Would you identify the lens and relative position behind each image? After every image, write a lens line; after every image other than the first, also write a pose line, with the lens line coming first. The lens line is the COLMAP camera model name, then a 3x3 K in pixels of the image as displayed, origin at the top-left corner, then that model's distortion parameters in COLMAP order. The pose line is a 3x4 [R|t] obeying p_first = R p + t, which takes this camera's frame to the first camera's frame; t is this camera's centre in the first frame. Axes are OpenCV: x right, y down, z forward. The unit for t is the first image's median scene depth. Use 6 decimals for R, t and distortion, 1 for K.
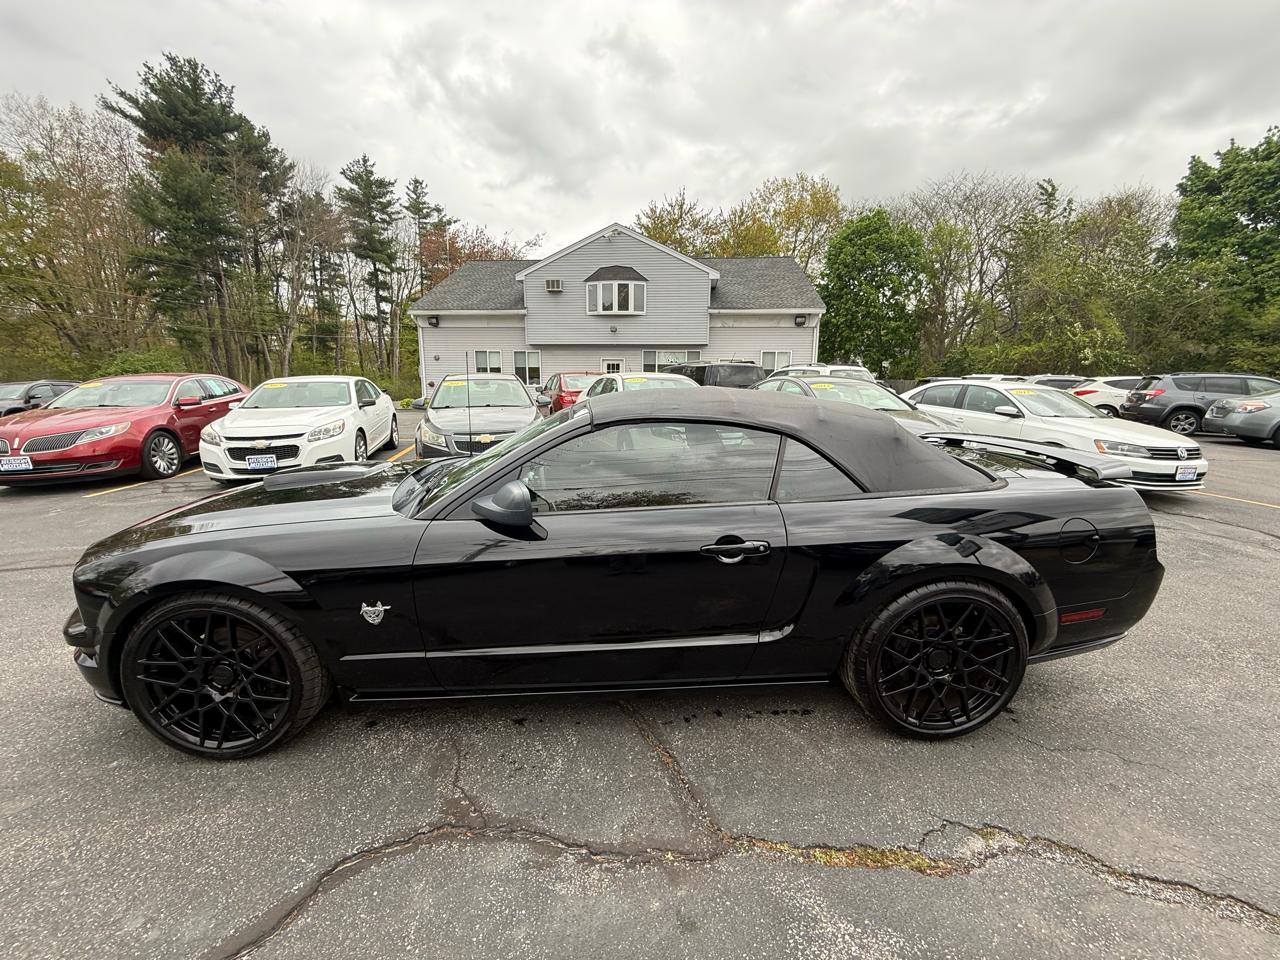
lens RADIAL K [[509.4, 0, 635.9], [0, 509.4, 477.3], [0, 0, 1]] dist [0.001302, -0.000434]
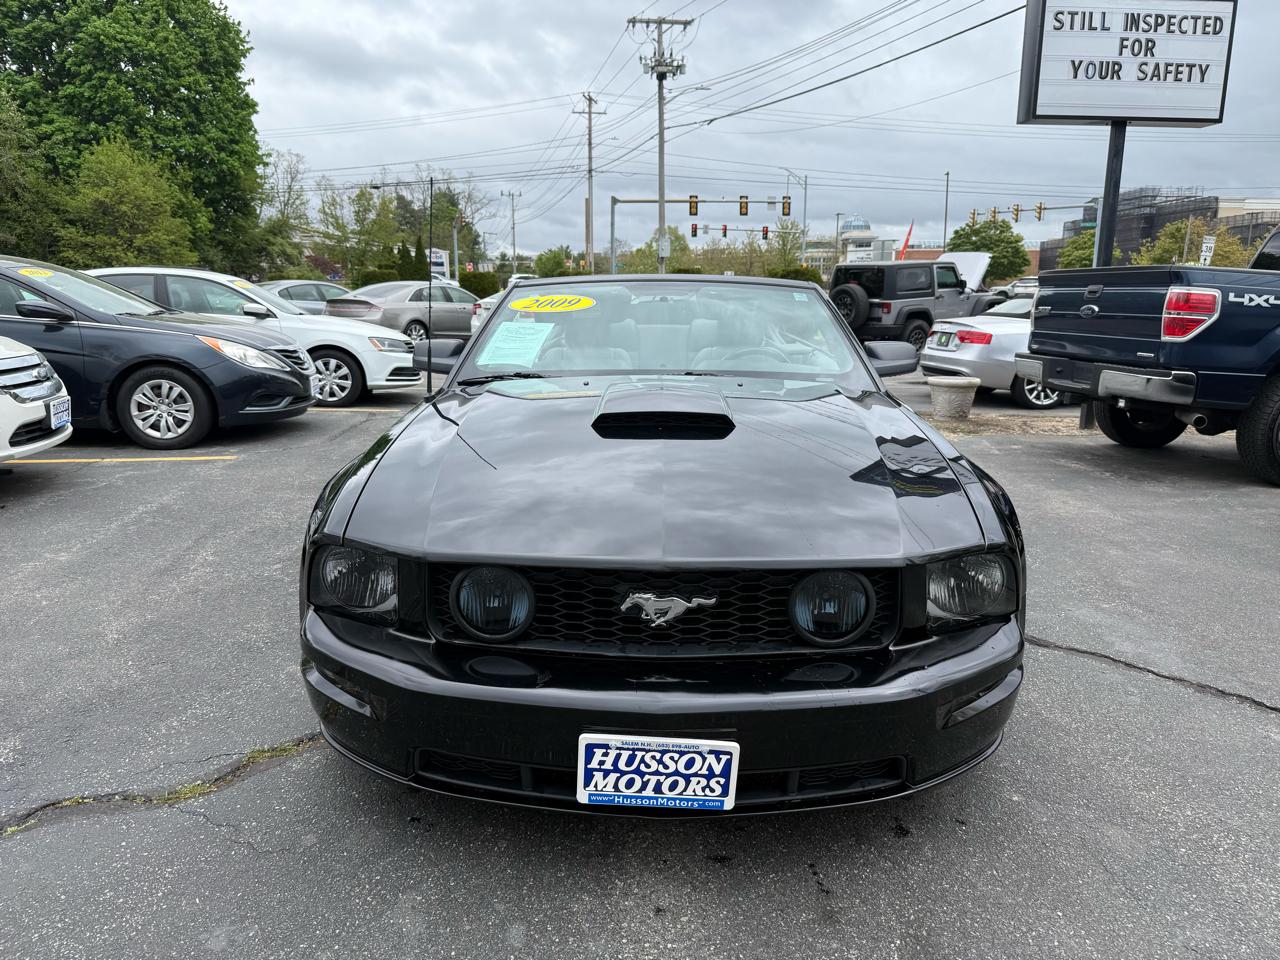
lens RADIAL K [[905.5, 0, 649.1], [0, 905.5, 479.4], [0, 0, 1]] dist [0.041886, -0.054622]
pose [[0.067006, -0.207046, 0.976034, -0.108718], [0.181224, 0.964487, 0.192155, -0.008179], [-0.981156, 0.164005, 0.102148, 0.065114]]
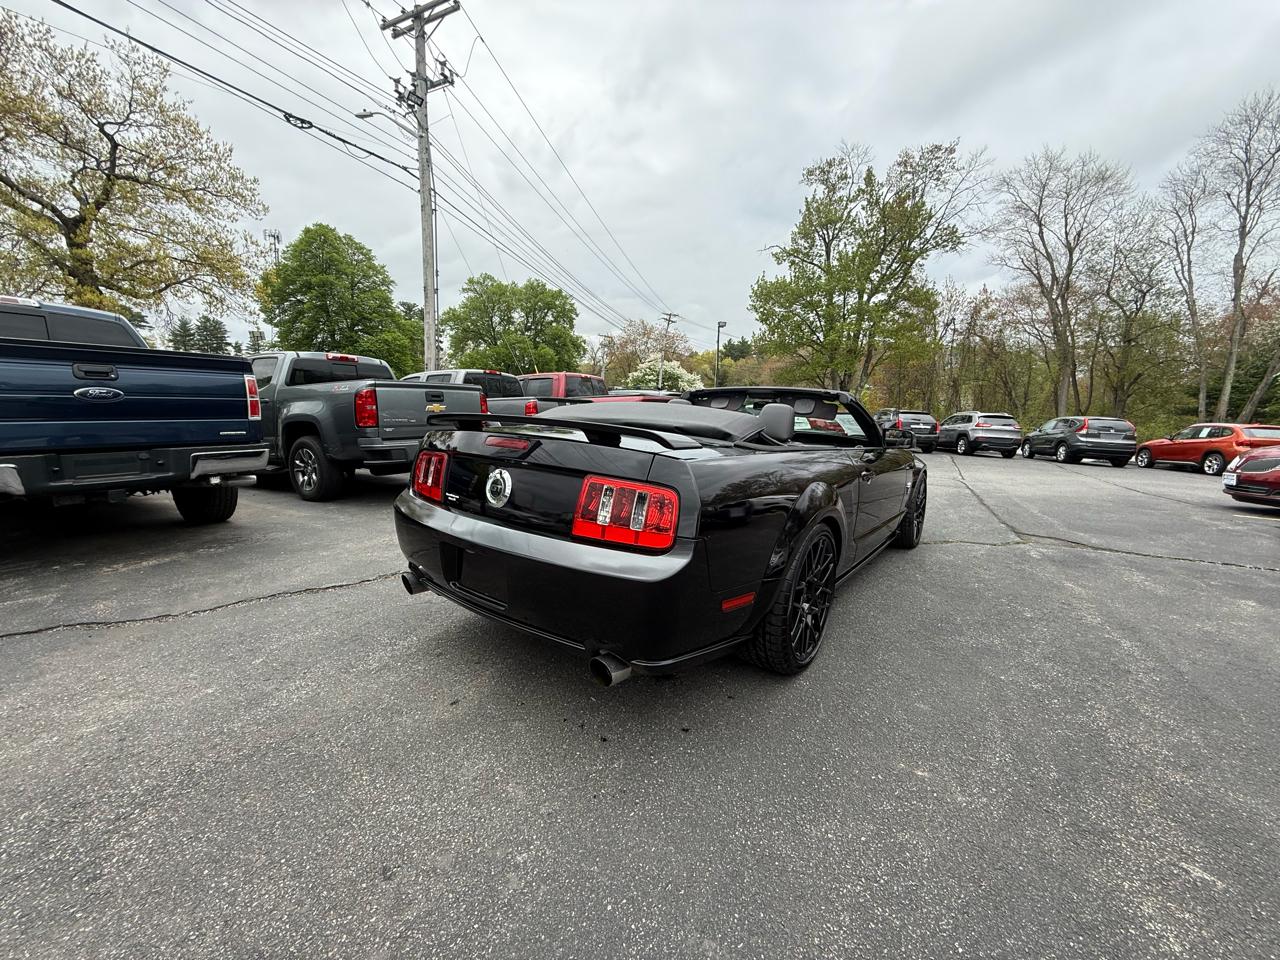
lens RADIAL K [[507.5, 0, 636.9], [0, 507.5, 478.8], [0, 0, 1]] dist [0.001685, -0.001335]
pose [[-0.645934, 0.085516, -0.758588, 0.086334], [-0.177102, 0.949808, 0.257874, -0.014702], [0.742566, 0.300917, -0.598368, 0.116647]]
